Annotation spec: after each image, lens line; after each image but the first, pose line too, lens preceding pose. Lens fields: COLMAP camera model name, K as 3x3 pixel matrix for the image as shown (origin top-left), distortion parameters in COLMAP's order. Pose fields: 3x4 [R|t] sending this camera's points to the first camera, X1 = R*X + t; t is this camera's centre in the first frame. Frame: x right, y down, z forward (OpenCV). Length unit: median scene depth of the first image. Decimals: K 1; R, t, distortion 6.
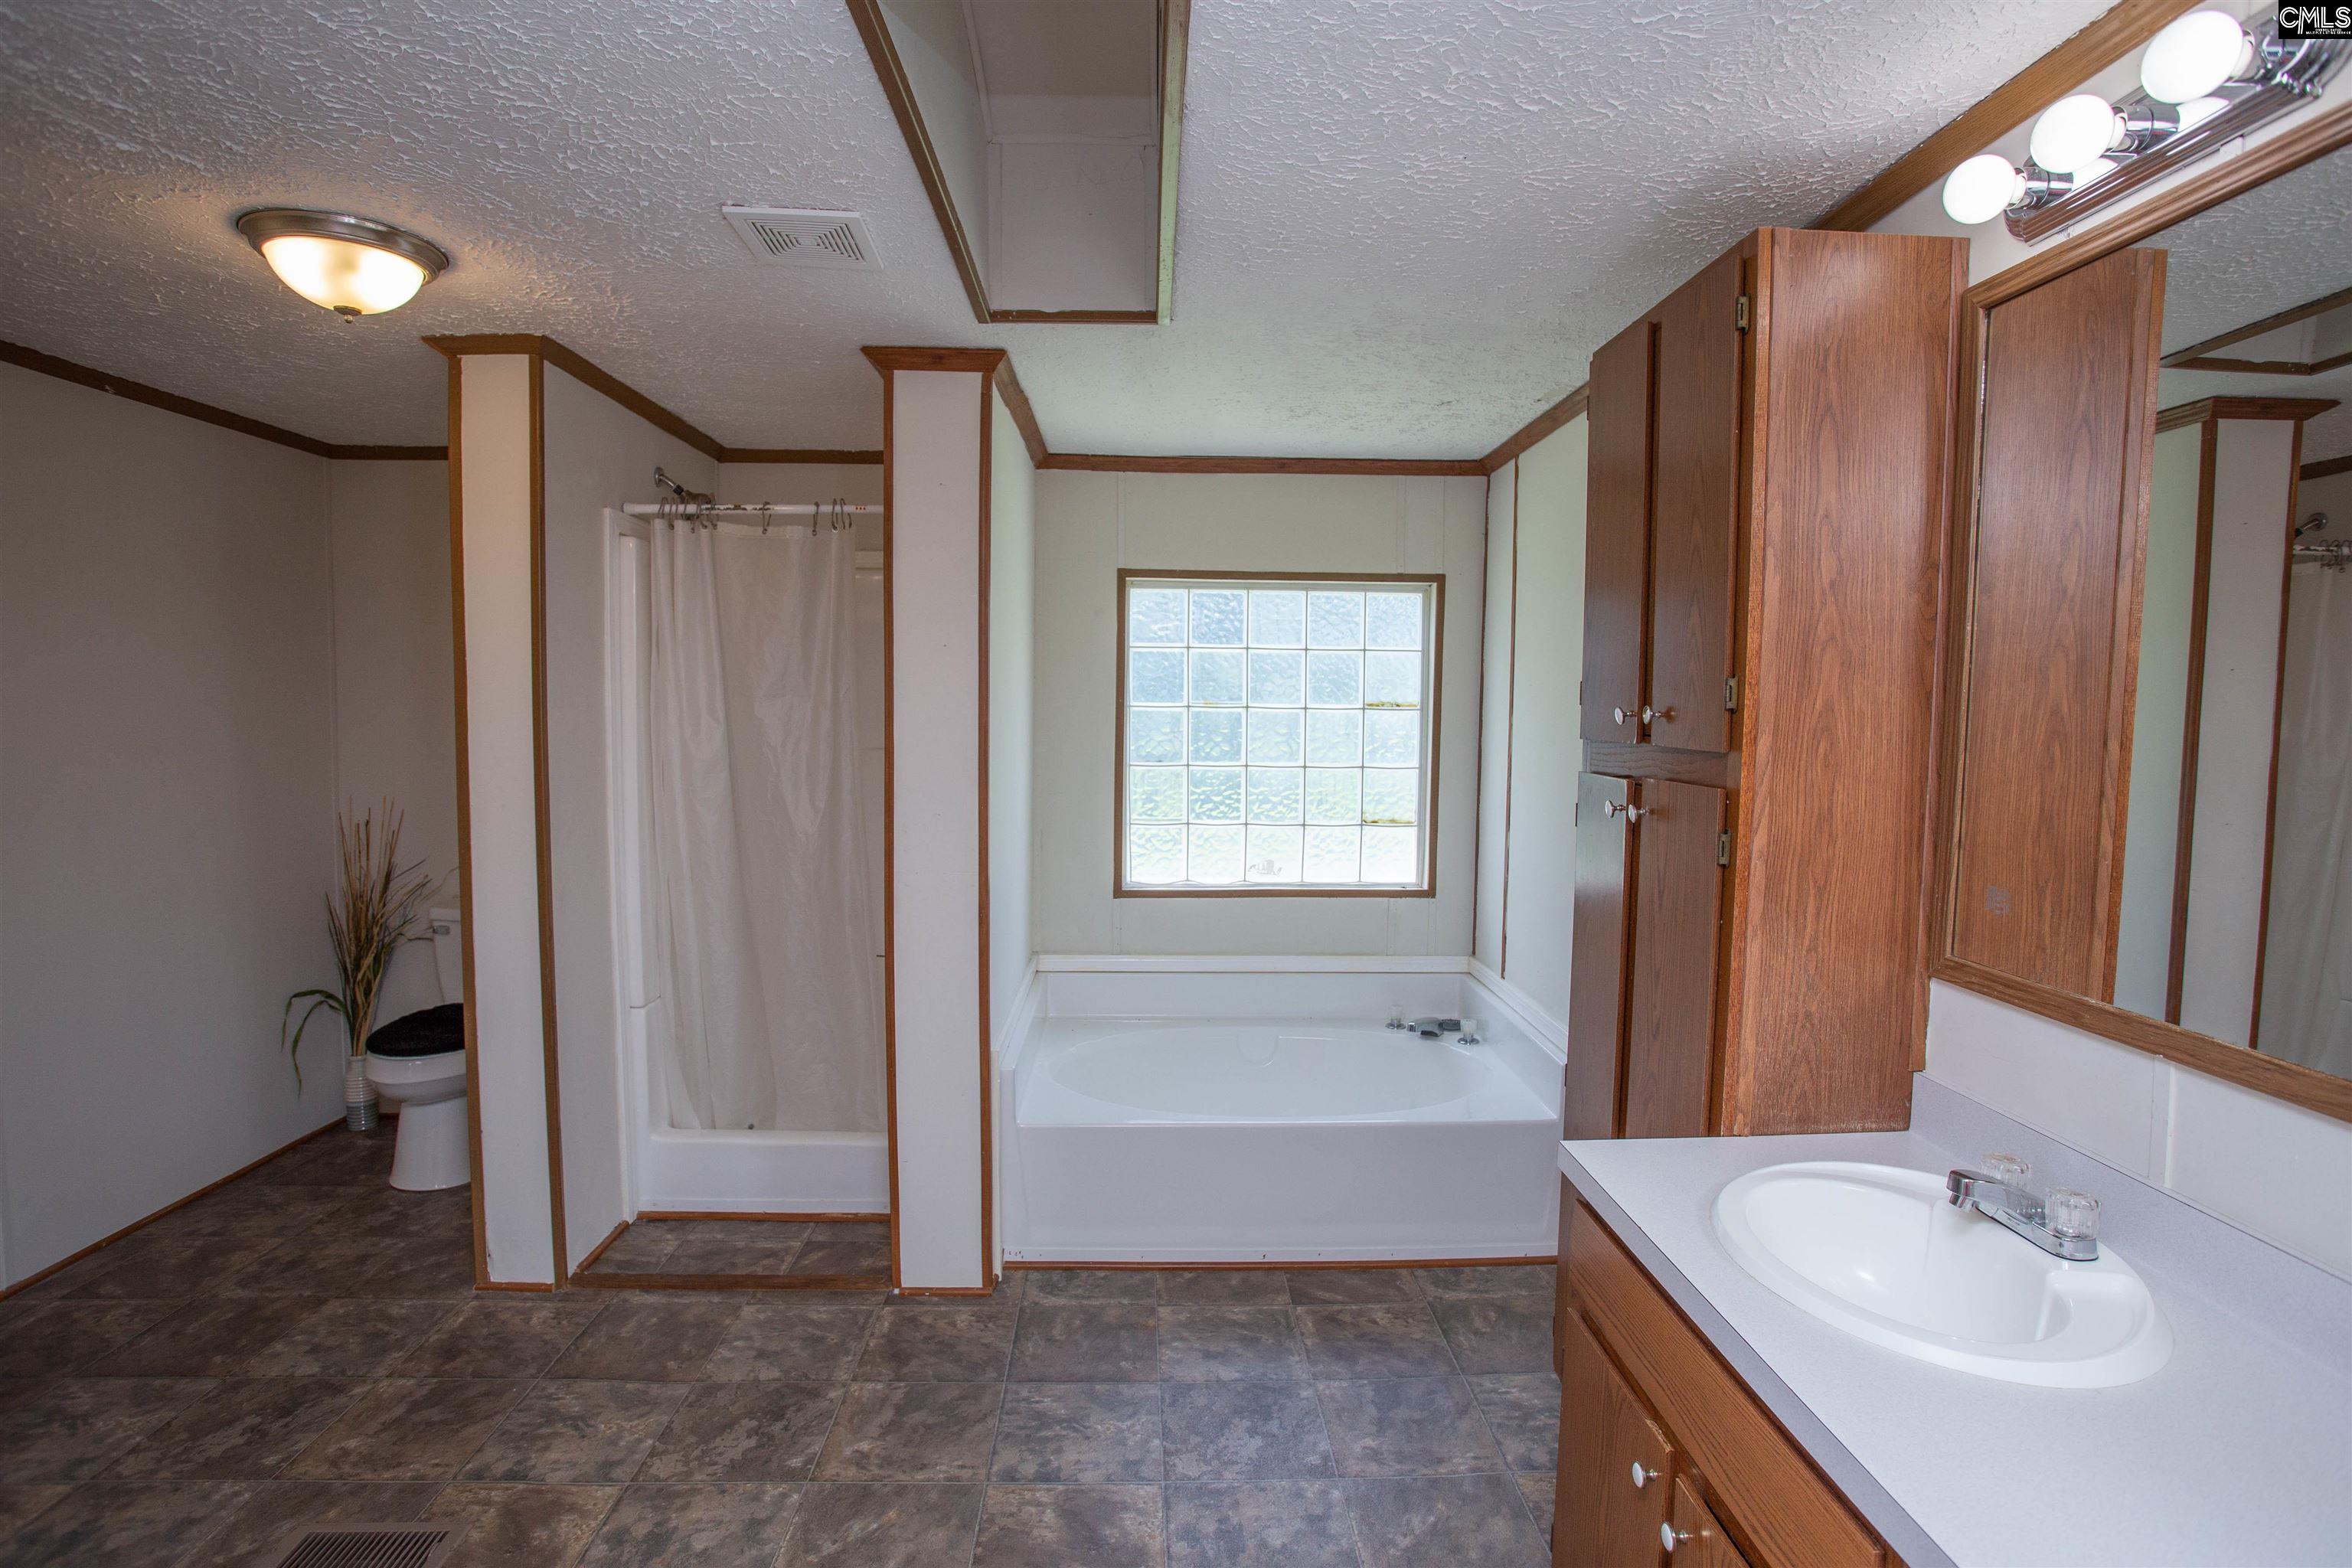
lens RADIAL K [[1165.9, 0, 1193.0], [0, 1165.9, 783.3], [0, 0, 1]] dist [-0.059269, 0.026229]
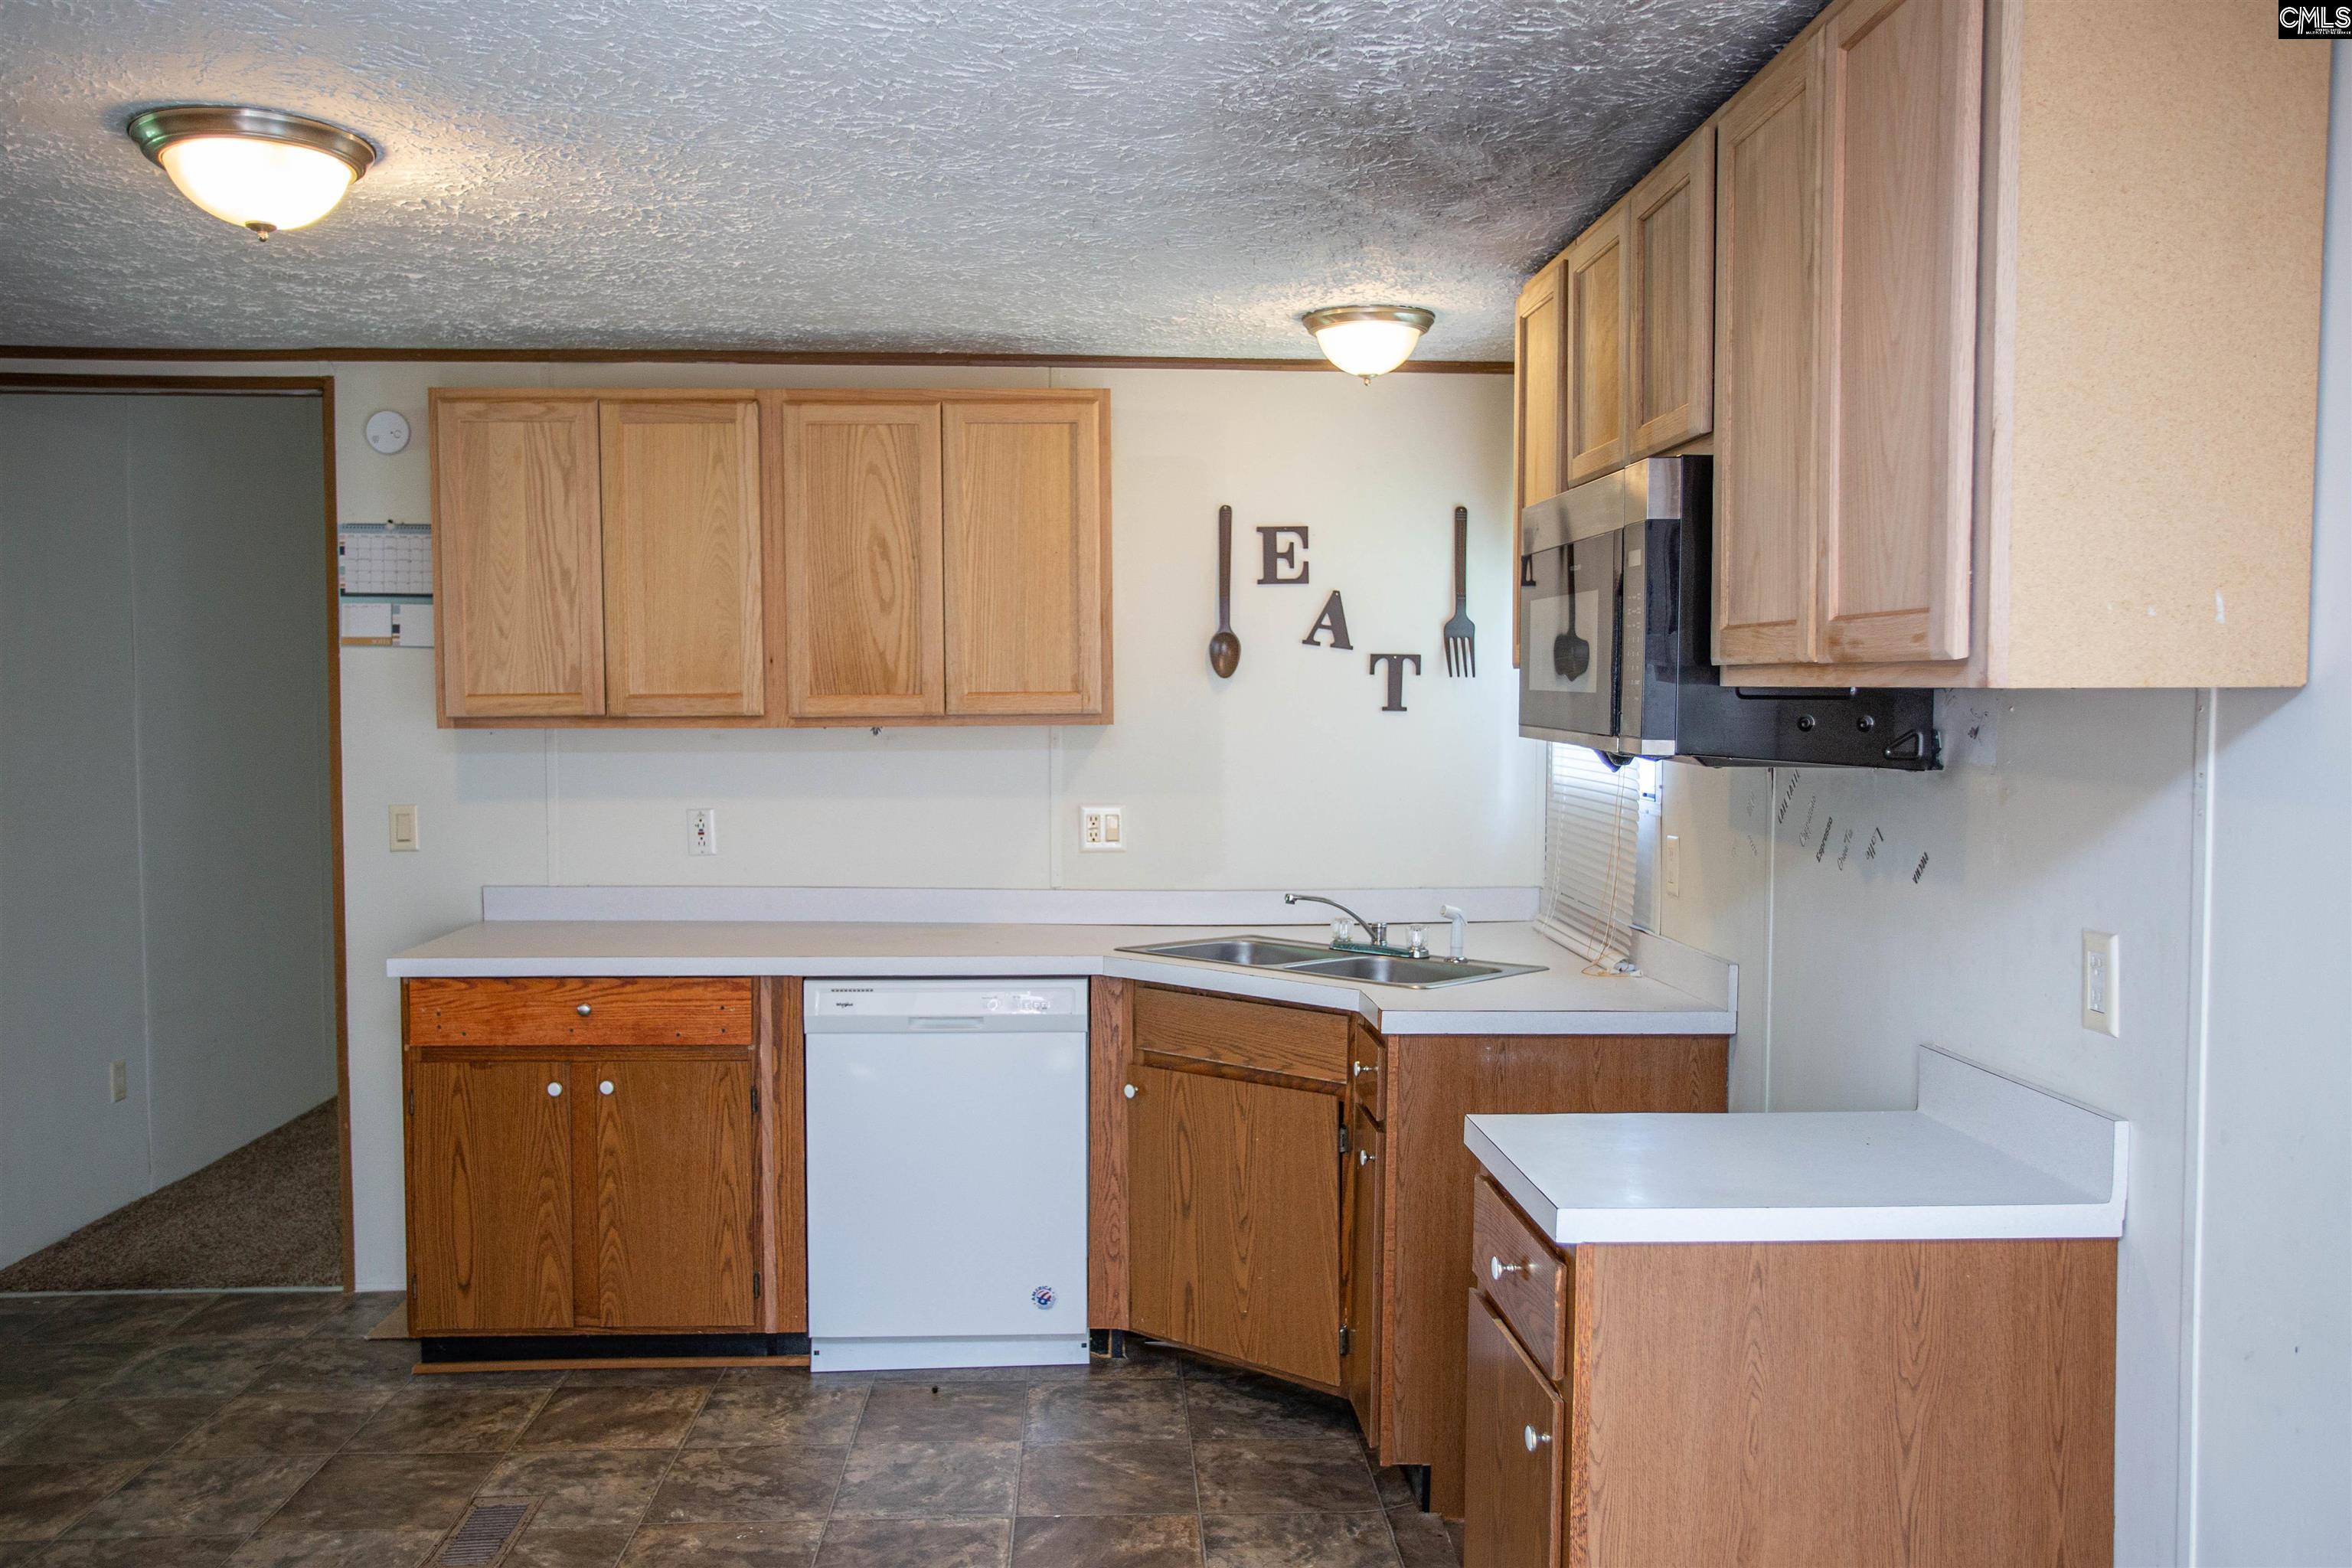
lens RADIAL K [[1838.9, 0, 1145.7], [0, 1838.9, 786.9], [0, 0, 1]] dist [-0.001640, 0.002406]
pose [[0.001241, 0.033604, -0.999434, 1.111926], [-0.067534, 0.997156, 0.033443, -0.065454], [0.997716, 0.067454, 0.003506, 1.323785]]
